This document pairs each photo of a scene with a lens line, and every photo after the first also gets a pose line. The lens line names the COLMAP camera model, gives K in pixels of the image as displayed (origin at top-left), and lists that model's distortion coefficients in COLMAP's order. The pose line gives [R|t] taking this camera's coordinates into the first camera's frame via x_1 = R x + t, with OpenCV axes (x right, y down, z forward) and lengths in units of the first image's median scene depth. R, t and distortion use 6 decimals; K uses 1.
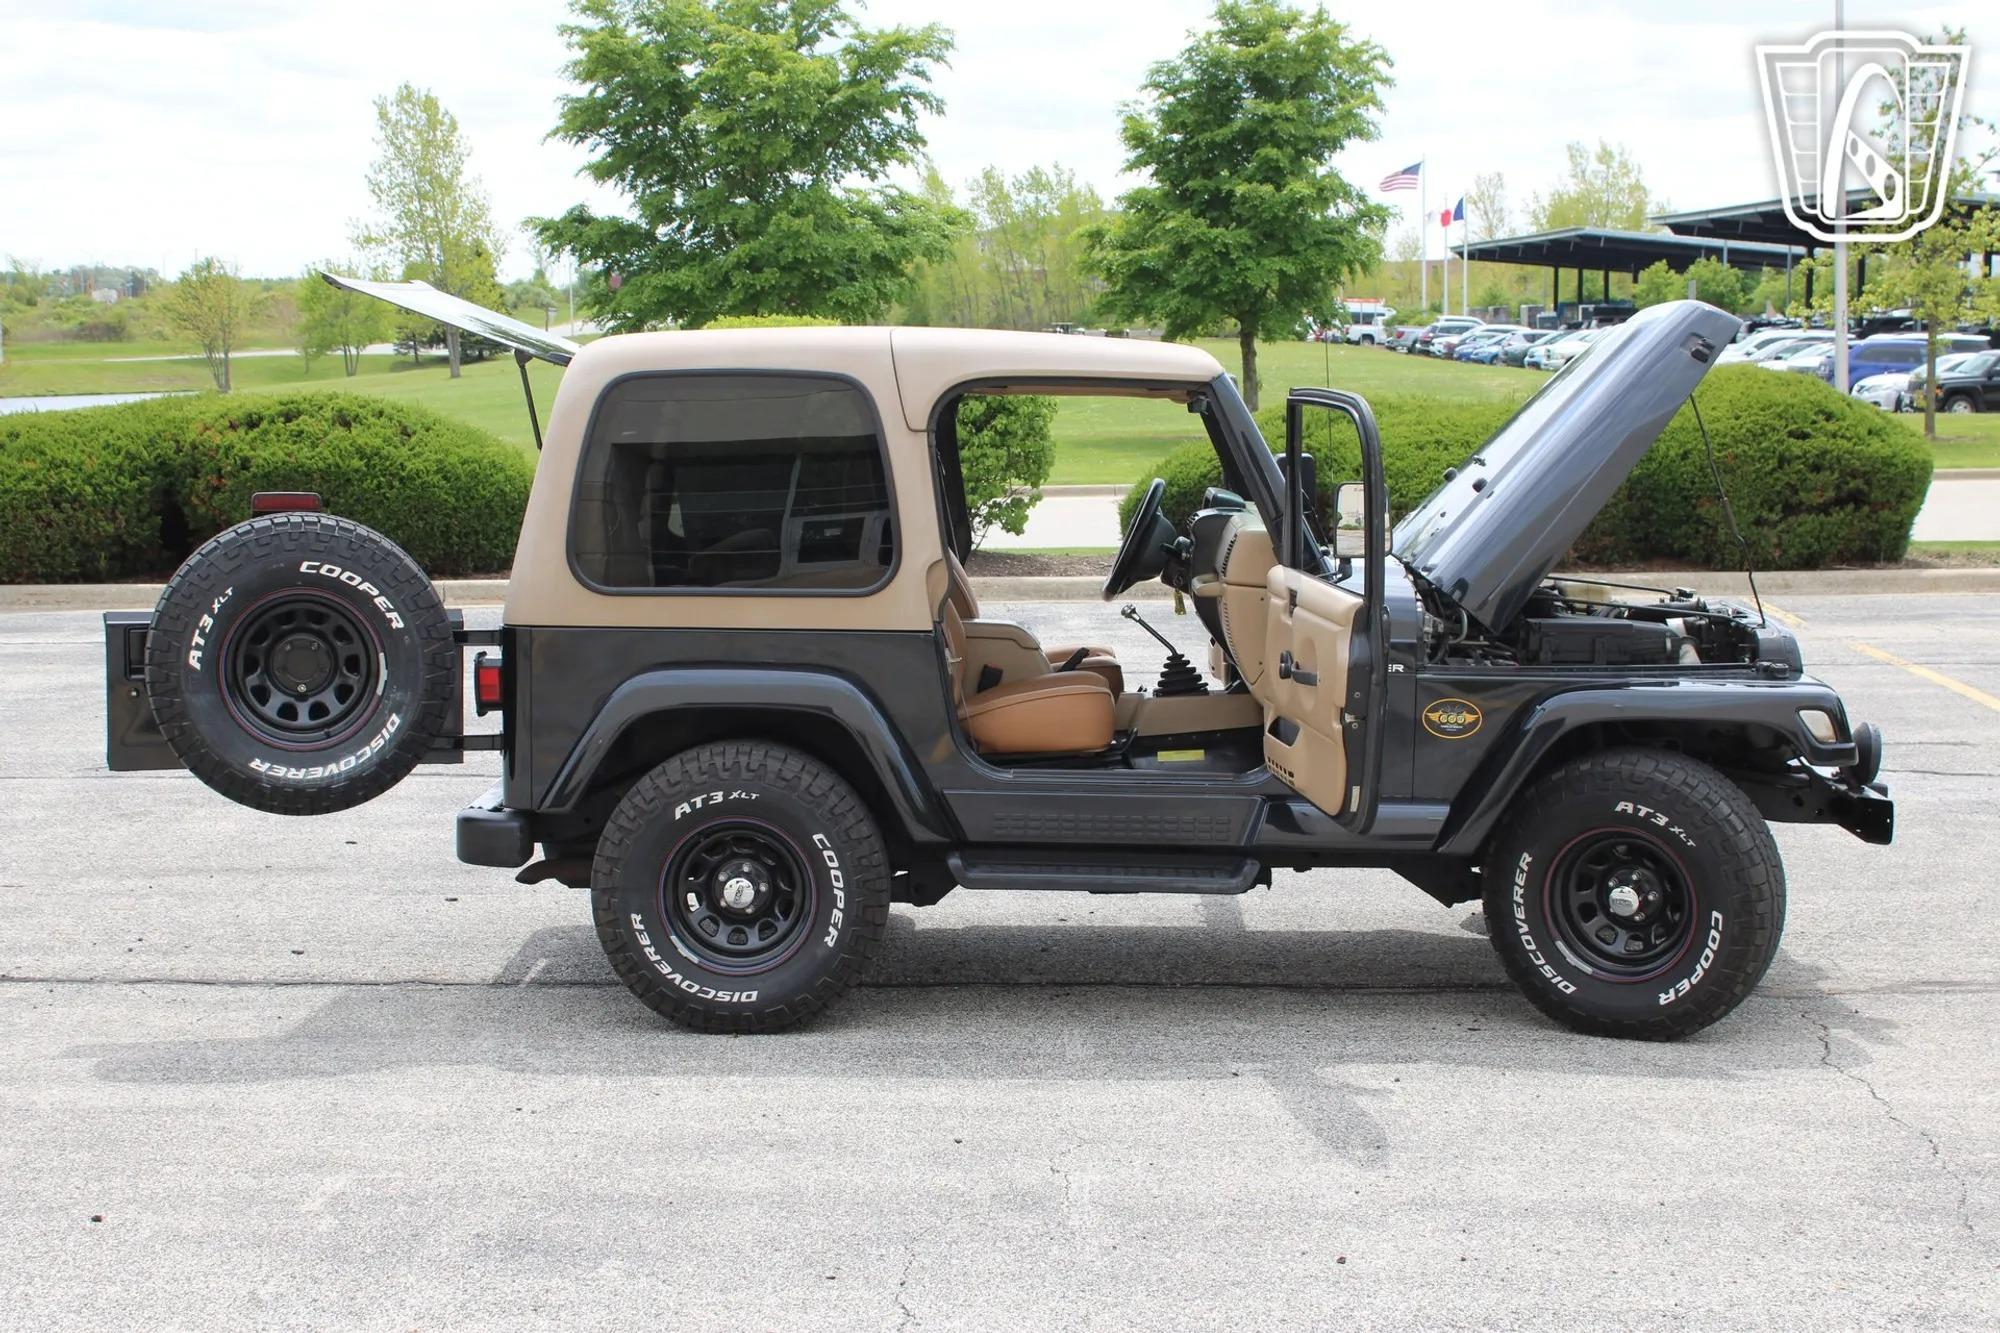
lens RADIAL K [[2942.5, 0, 998.8], [0, 2942.5, 701.1], [0, 0, 1]] dist [-0.058987, 0.040339]
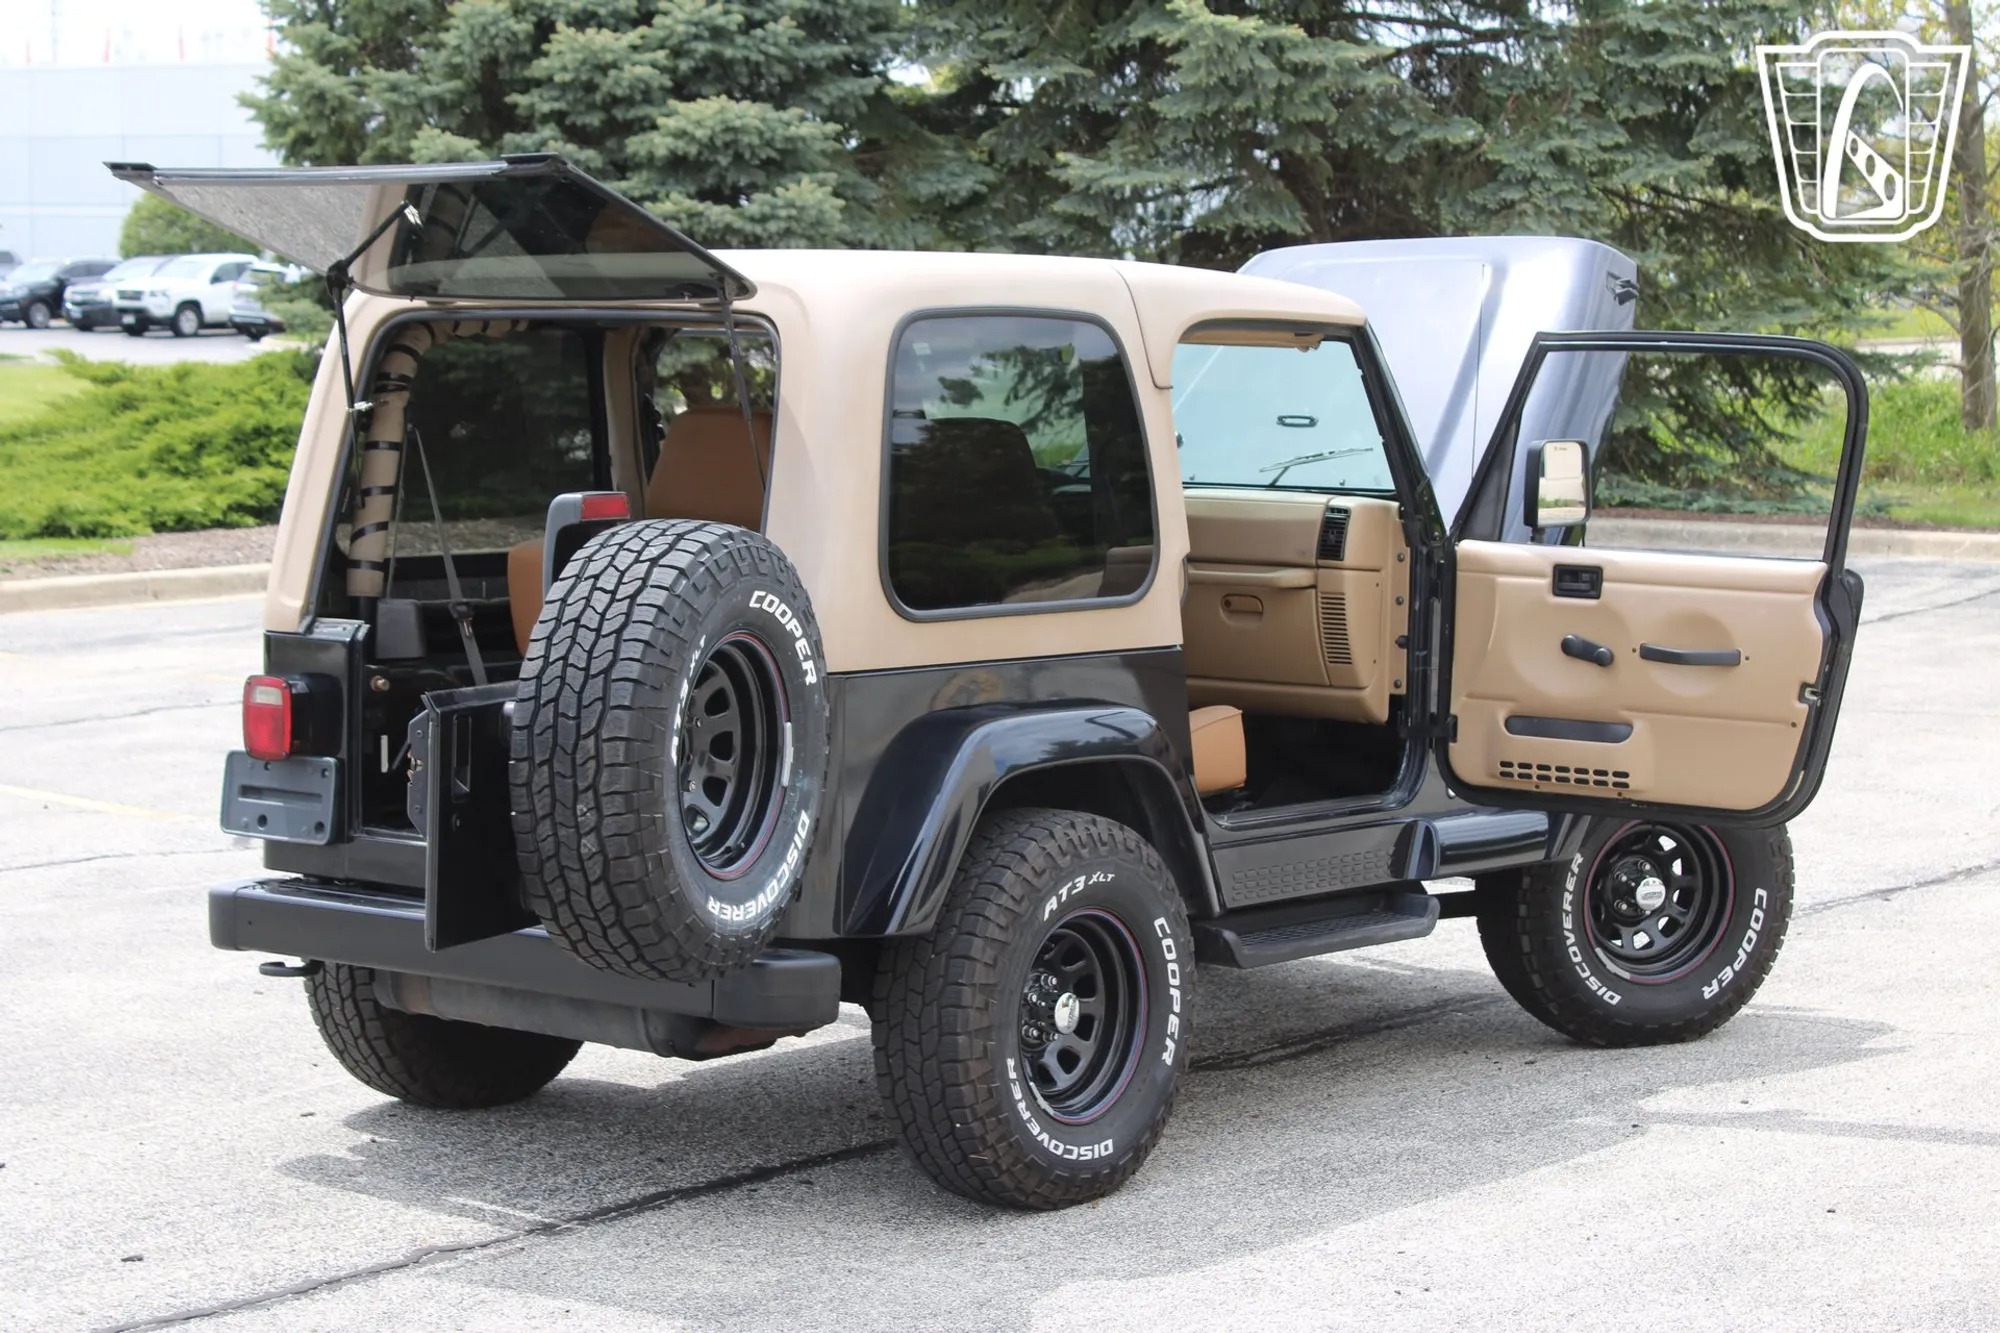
lens RADIAL K [[4046.0, 0, 1000.0], [0, 4046.0, 666.5], [0, 0, 1]] dist [0.022704, 0.337508]
pose [[0.605520, -0.063978, 0.793254, -0.894824], [0.088210, 0.996017, 0.012997, -0.036167], [-0.790926, 0.062103, 0.608752, 0.384414]]
